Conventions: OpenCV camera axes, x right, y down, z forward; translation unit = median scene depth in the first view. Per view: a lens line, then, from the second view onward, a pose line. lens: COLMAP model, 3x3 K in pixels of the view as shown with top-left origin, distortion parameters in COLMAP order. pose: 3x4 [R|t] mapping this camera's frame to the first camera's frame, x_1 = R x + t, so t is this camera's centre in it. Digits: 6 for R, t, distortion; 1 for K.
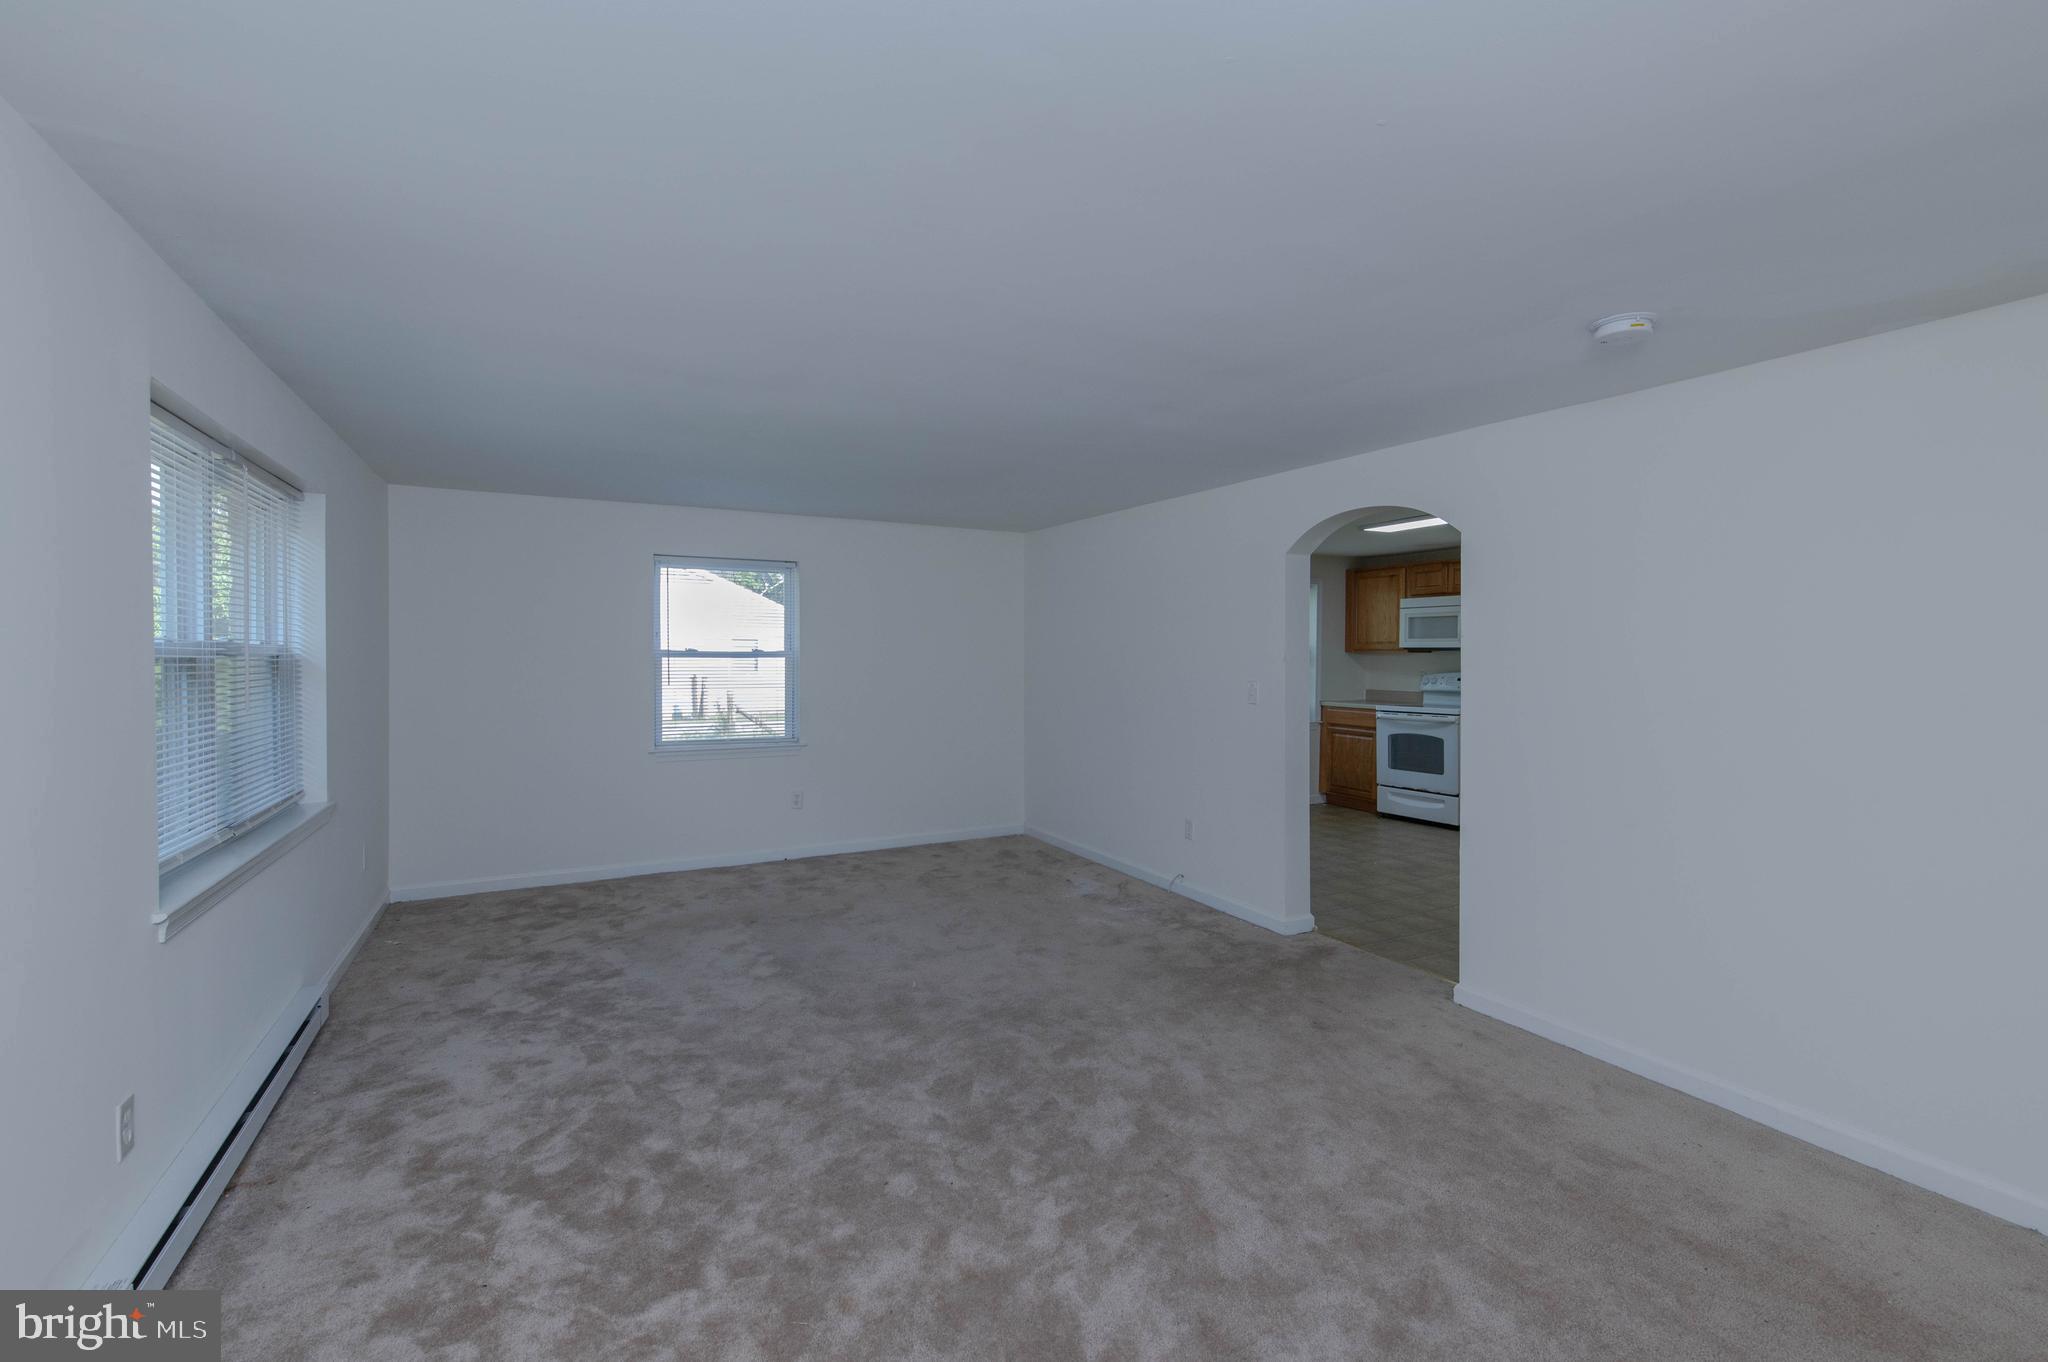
lens RADIAL K [[887.8, 0, 1021.5], [0, 887.8, 668.6], [0, 0, 1]] dist [0.001337, -0.000450]
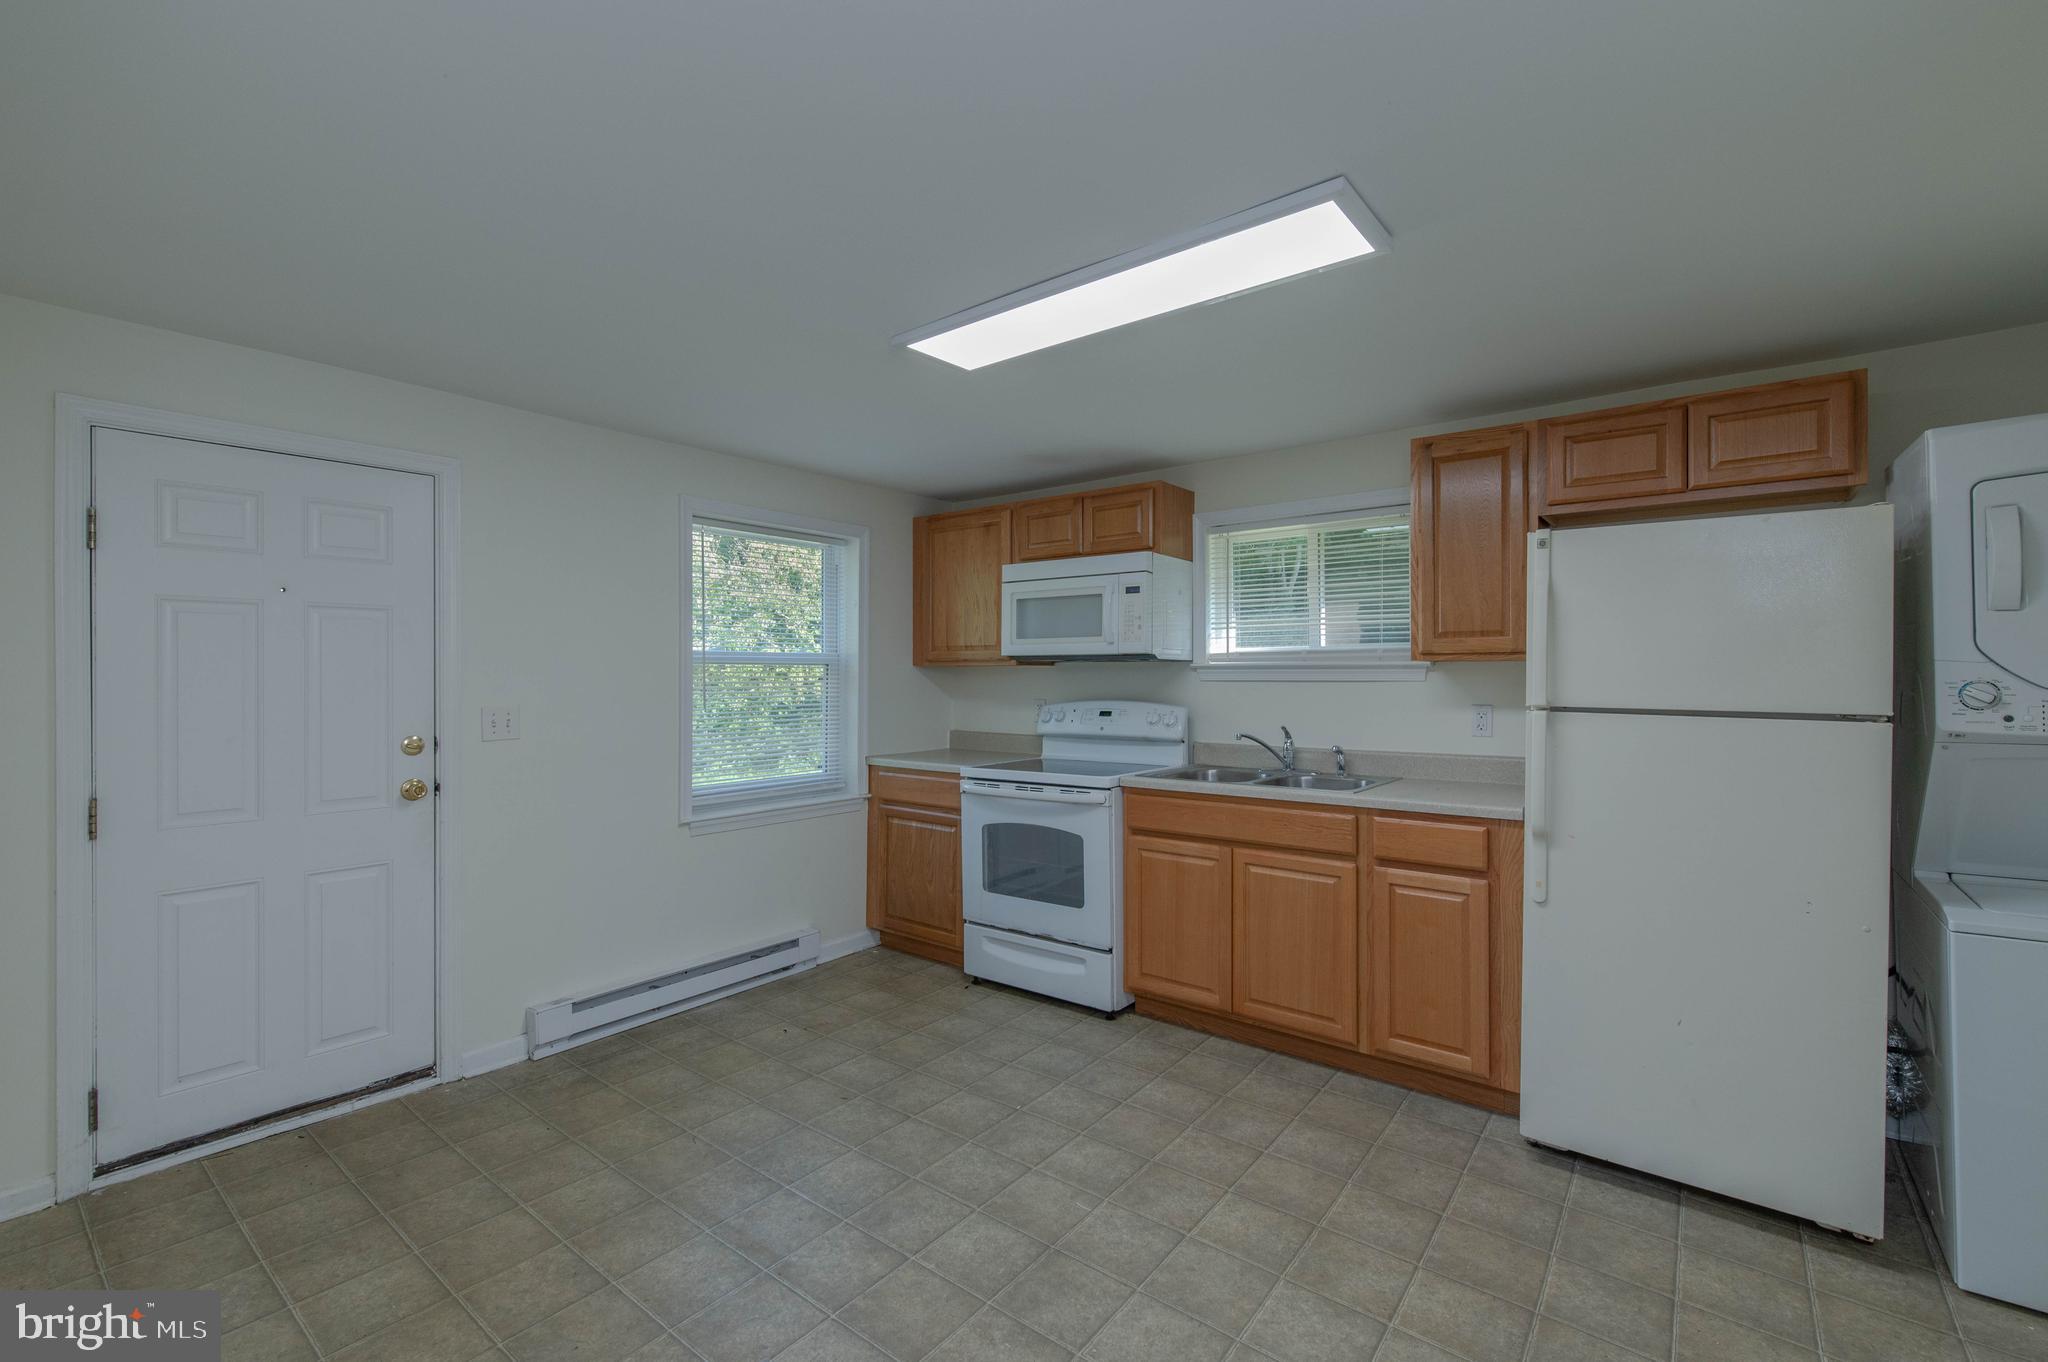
lens RADIAL K [[887.8, 0, 1021.5], [0, 887.8, 668.6], [0, 0, 1]] dist [0.001337, -0.000450]
pose [[0.916656, 0.000188, 0.399677, 0.224327], [0.009614, 0.999700, -0.022521, -0.003755], [-0.399562, 0.024487, 0.916379, 0.508551]]
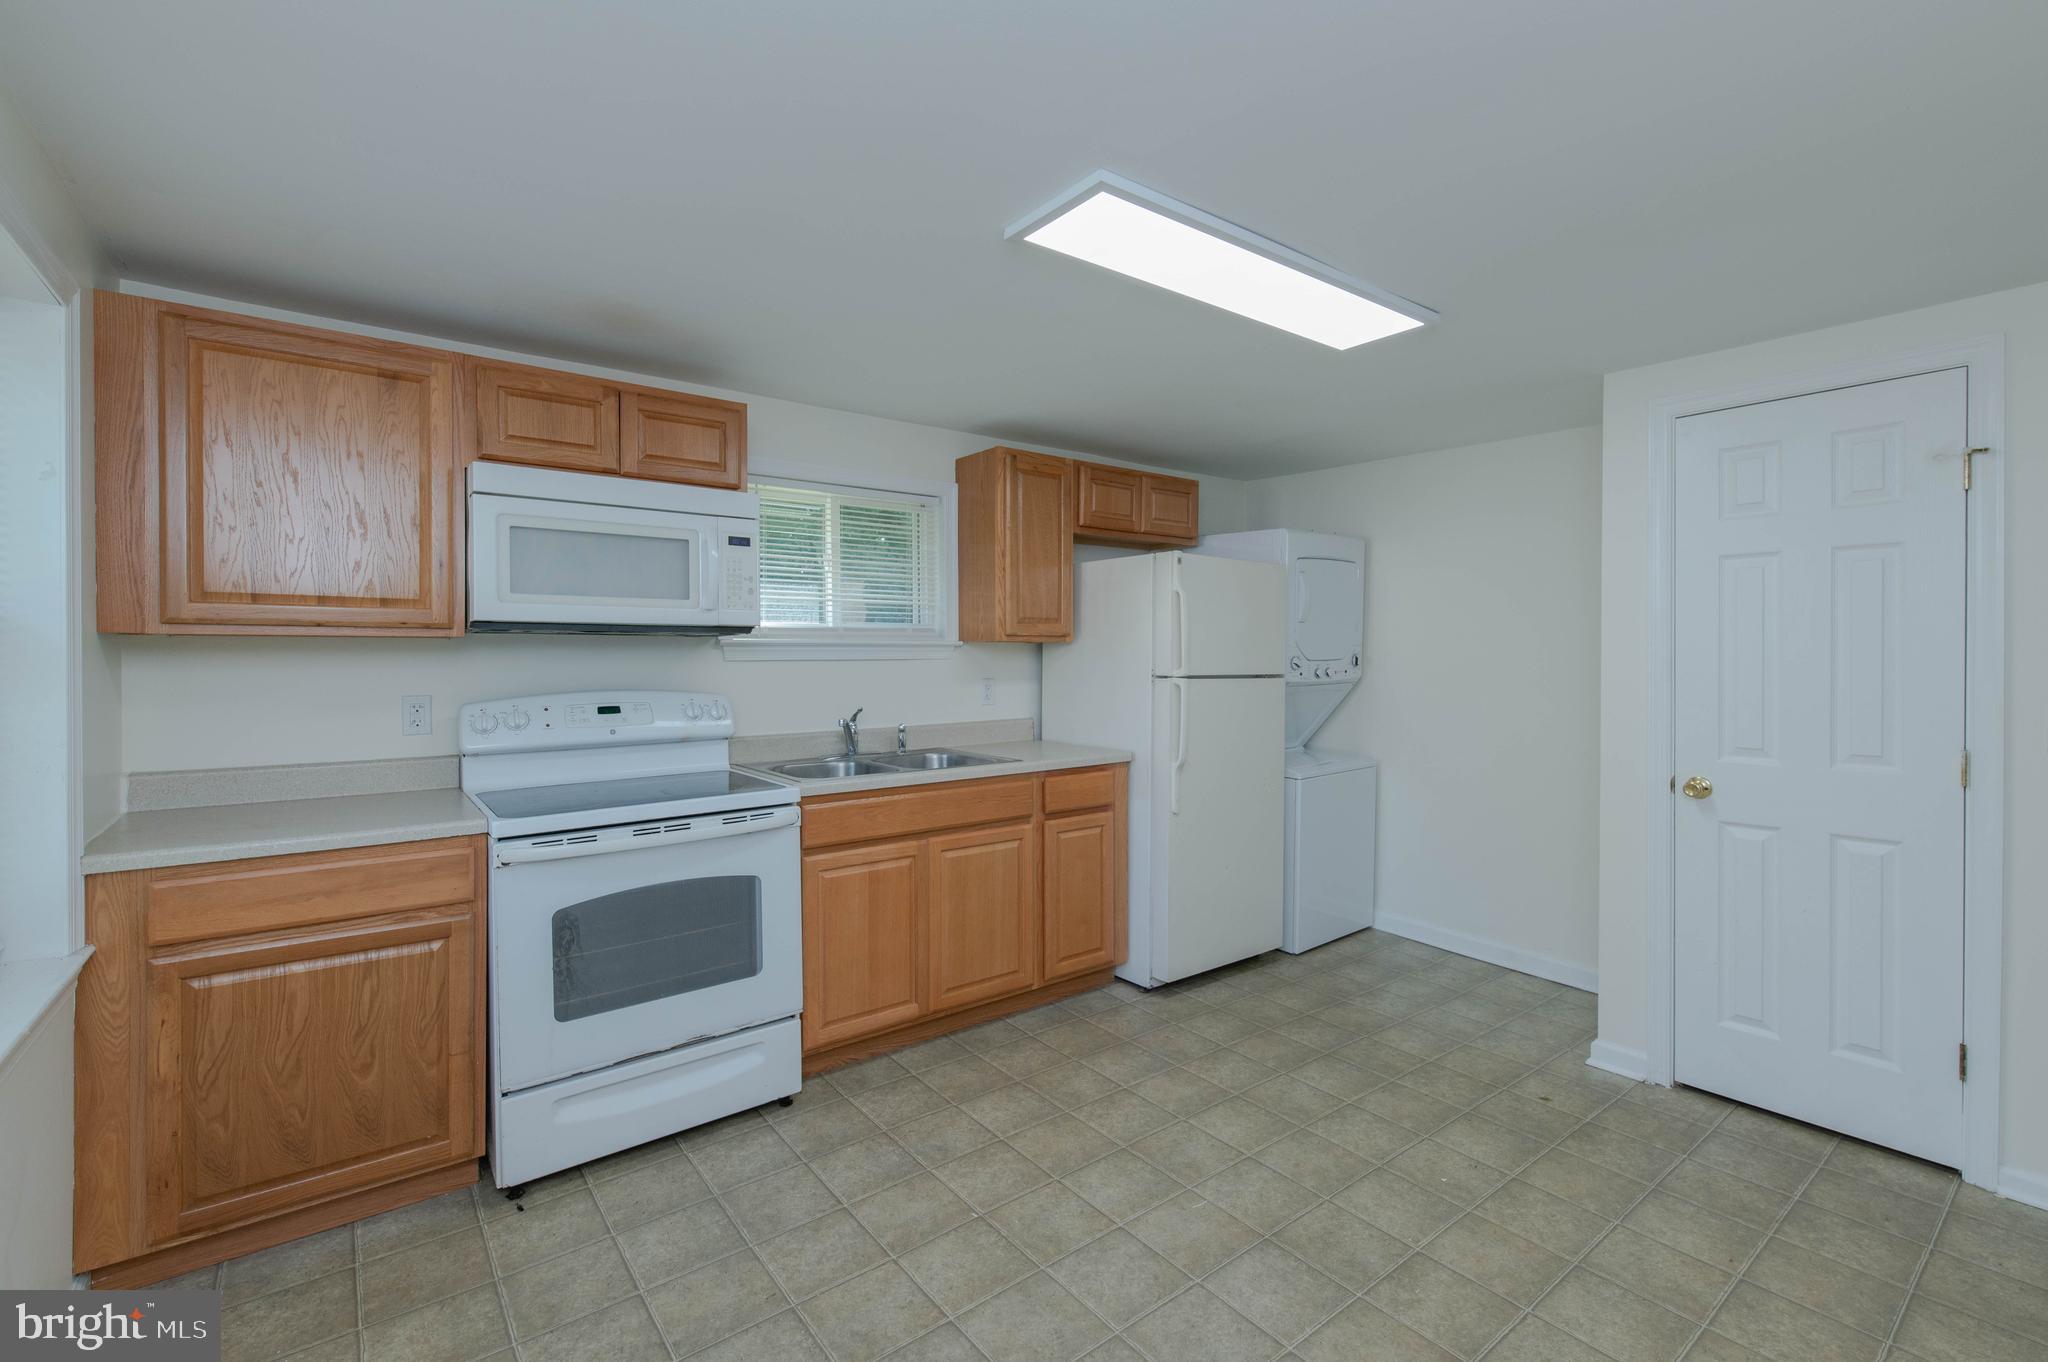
lens RADIAL K [[885.7, 0, 1026.2], [0, 885.7, 658.5], [0, 0, 1]] dist [-0.001401, -0.000362]
pose [[-0.167180, -0.009813, 0.985878, 0.093020], [0.017192, 0.999769, 0.012867, -0.011312], [-0.985777, 0.019100, -0.166972, 0.871240]]
